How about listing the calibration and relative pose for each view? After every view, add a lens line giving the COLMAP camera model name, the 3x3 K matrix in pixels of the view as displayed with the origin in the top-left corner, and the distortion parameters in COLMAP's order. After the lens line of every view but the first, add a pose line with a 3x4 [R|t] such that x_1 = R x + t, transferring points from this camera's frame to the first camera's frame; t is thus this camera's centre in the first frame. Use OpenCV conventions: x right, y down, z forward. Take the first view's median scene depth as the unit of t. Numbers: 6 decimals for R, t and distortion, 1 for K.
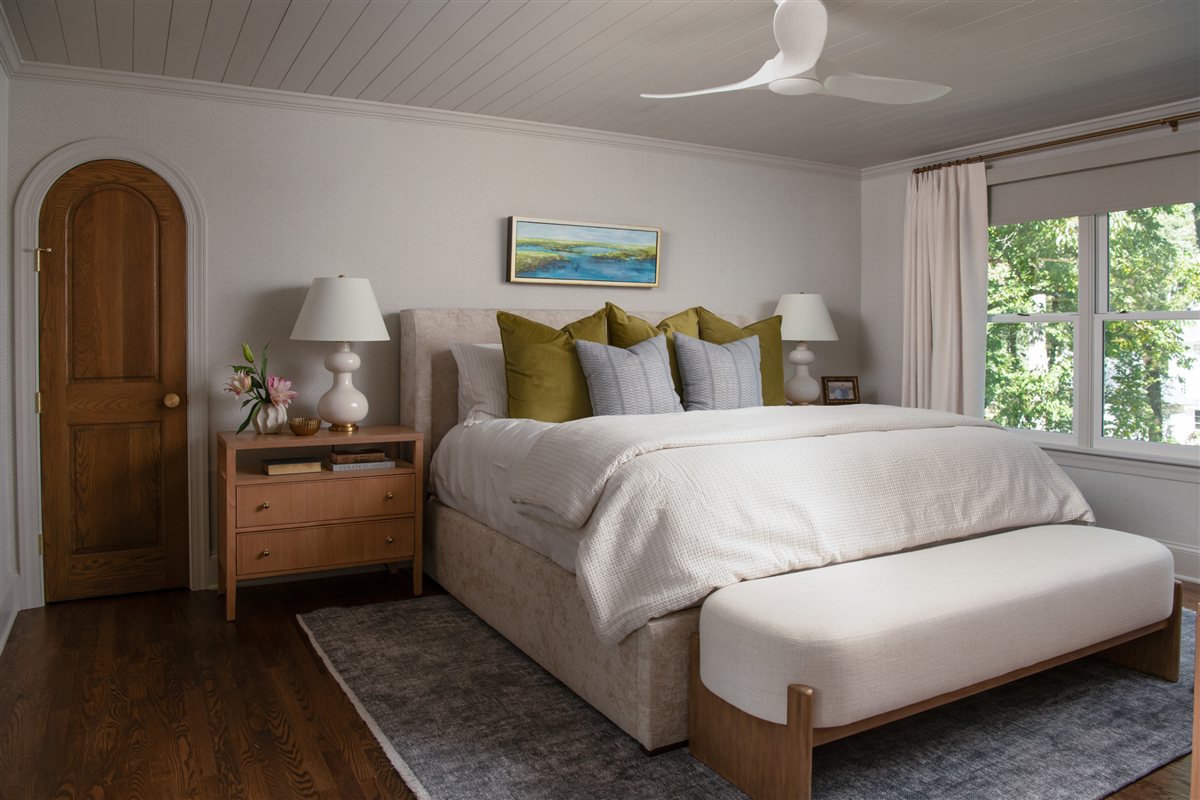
lens RADIAL K [[846.4, 0, 598.5], [0, 846.4, 351.4], [0, 0, 1]] dist [-0.053910, 0.002807]
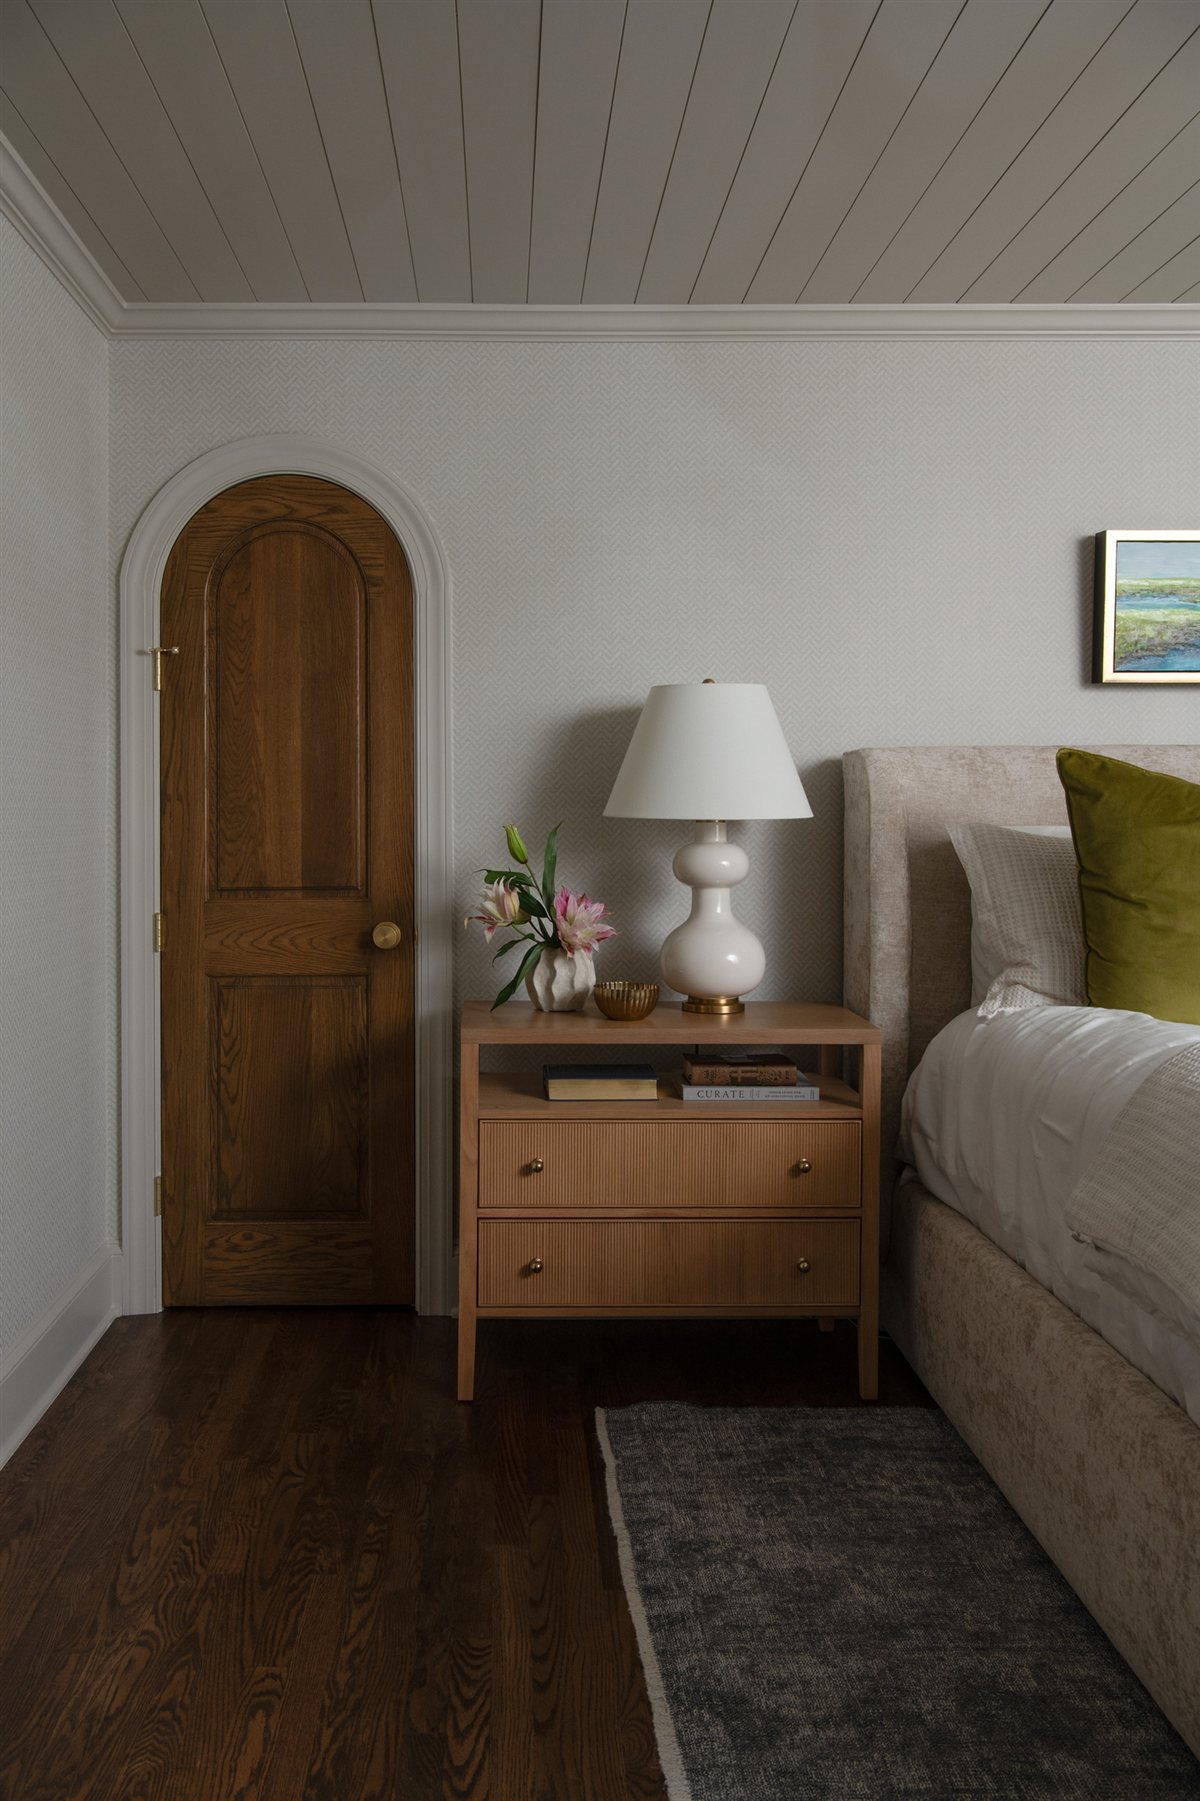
lens RADIAL K [[1479.2, 0, 537.5], [0, 1479.2, 802.1], [0, 0, 1]] dist [-0.006138, 0.021458]
pose [[0.876878, -0.006307, -0.480671, 0.006876], [-0.006441, 0.999670, -0.024867, -0.000976], [0.480670, 0.024901, 0.876548, 0.248257]]
